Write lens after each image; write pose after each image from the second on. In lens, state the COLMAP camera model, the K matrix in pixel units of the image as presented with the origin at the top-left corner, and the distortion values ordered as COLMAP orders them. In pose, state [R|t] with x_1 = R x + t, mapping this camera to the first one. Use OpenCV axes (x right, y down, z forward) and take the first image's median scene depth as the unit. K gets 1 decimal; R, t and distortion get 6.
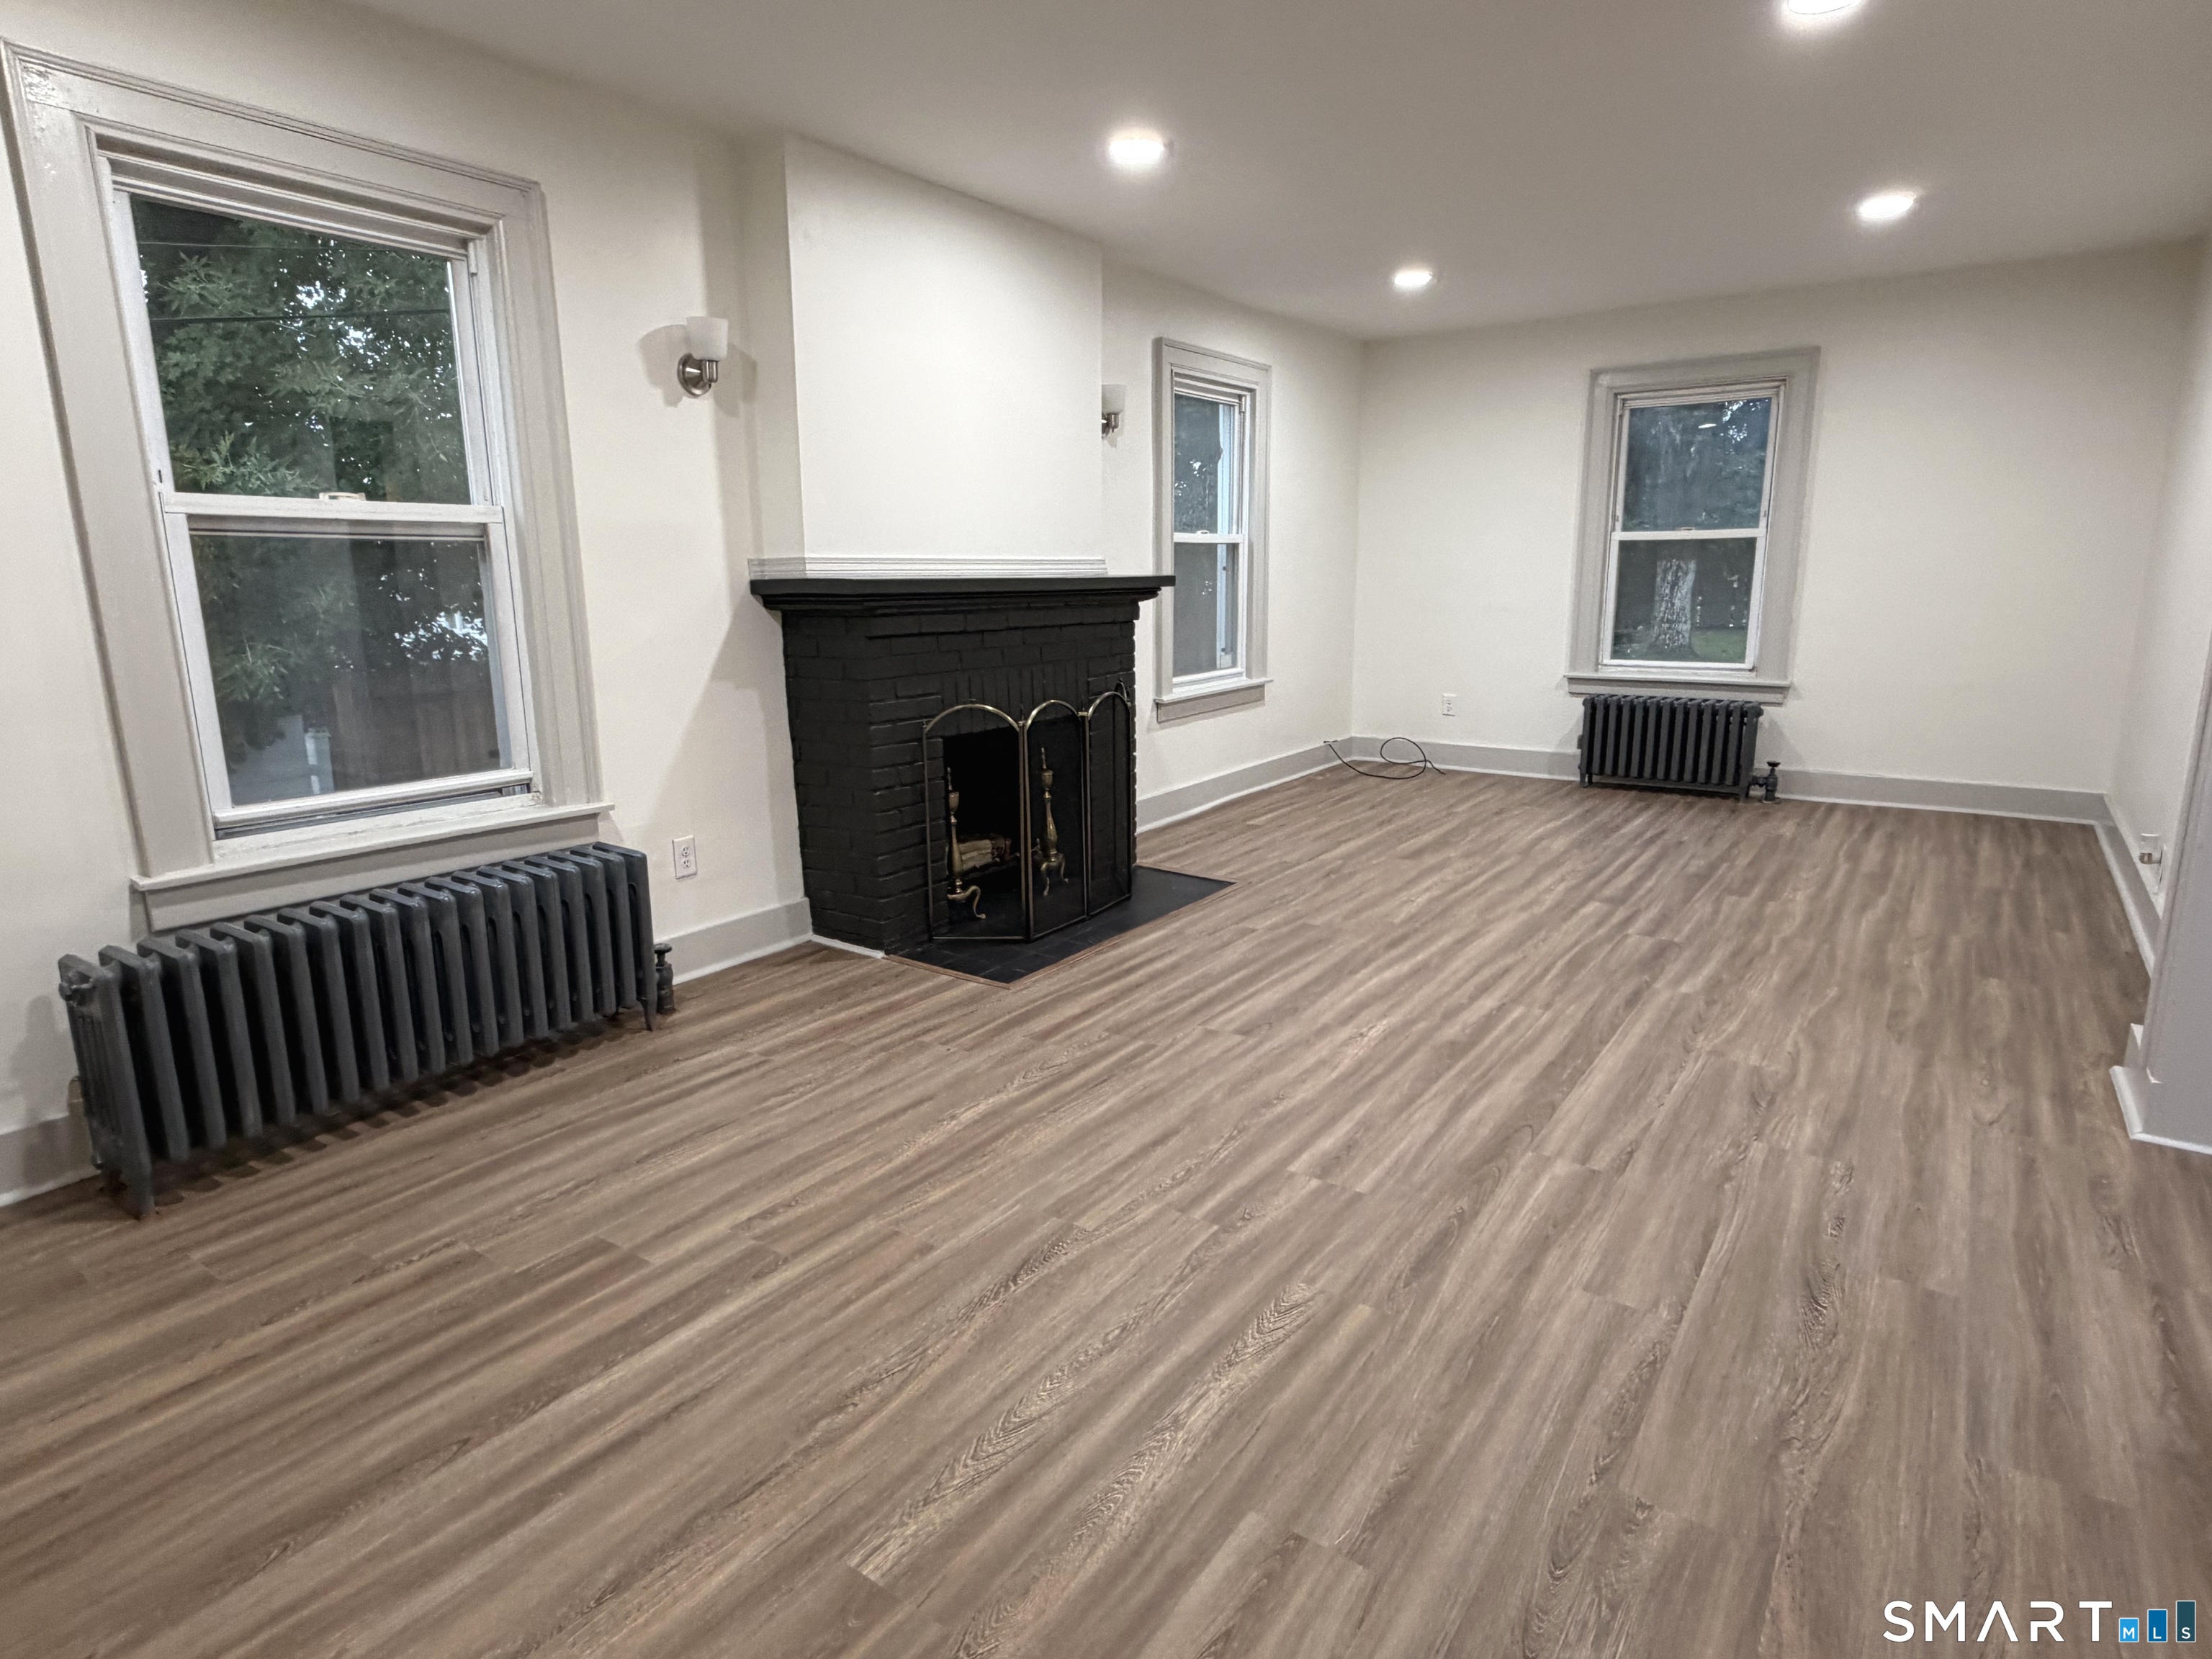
lens RADIAL K [[1205.5, 0, 1106.0], [0, 1205.5, 829.5], [0, 0, 1]] dist [0.001616, 0.001631]
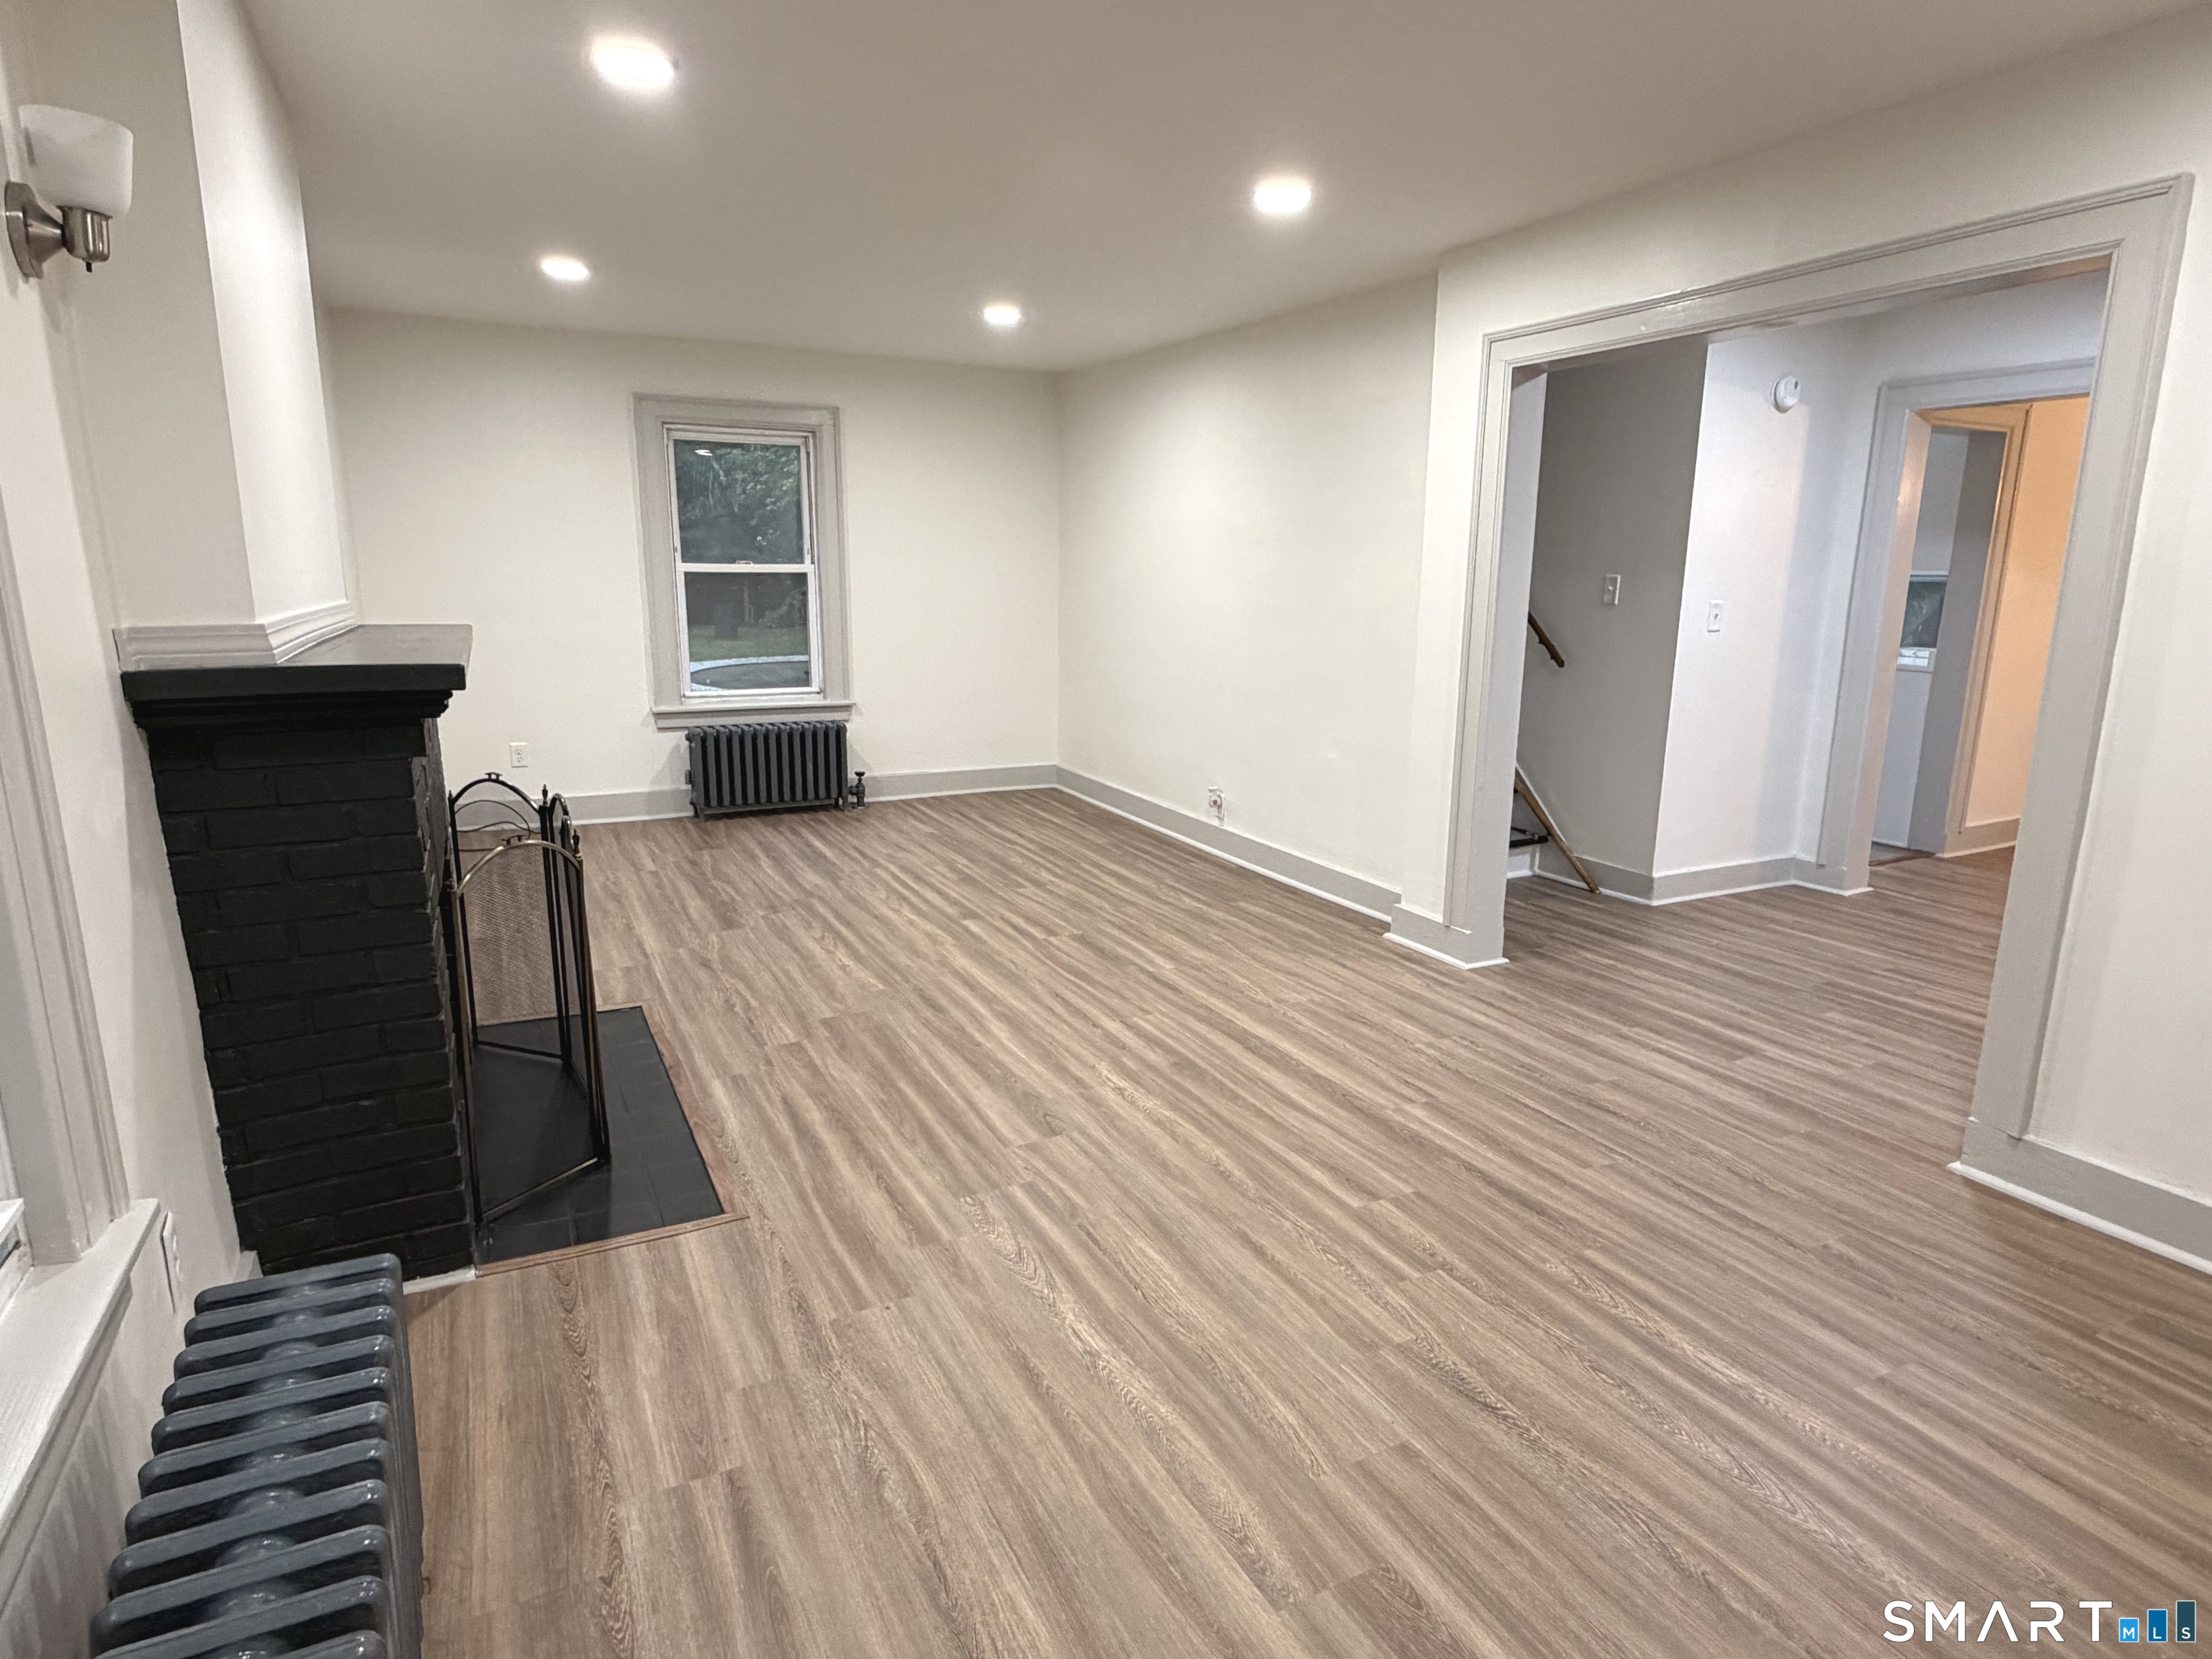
lens RADIAL K [[1205.5, 0, 1106.0], [0, 1205.5, 829.5], [0, 0, 1]] dist [0.001616, 0.001631]
pose [[0.470291, -0.169207, 0.866138, -0.589038], [0.171470, 0.980263, 0.098398, -0.134954], [-0.865693, 0.102241, 0.490023, 0.456149]]
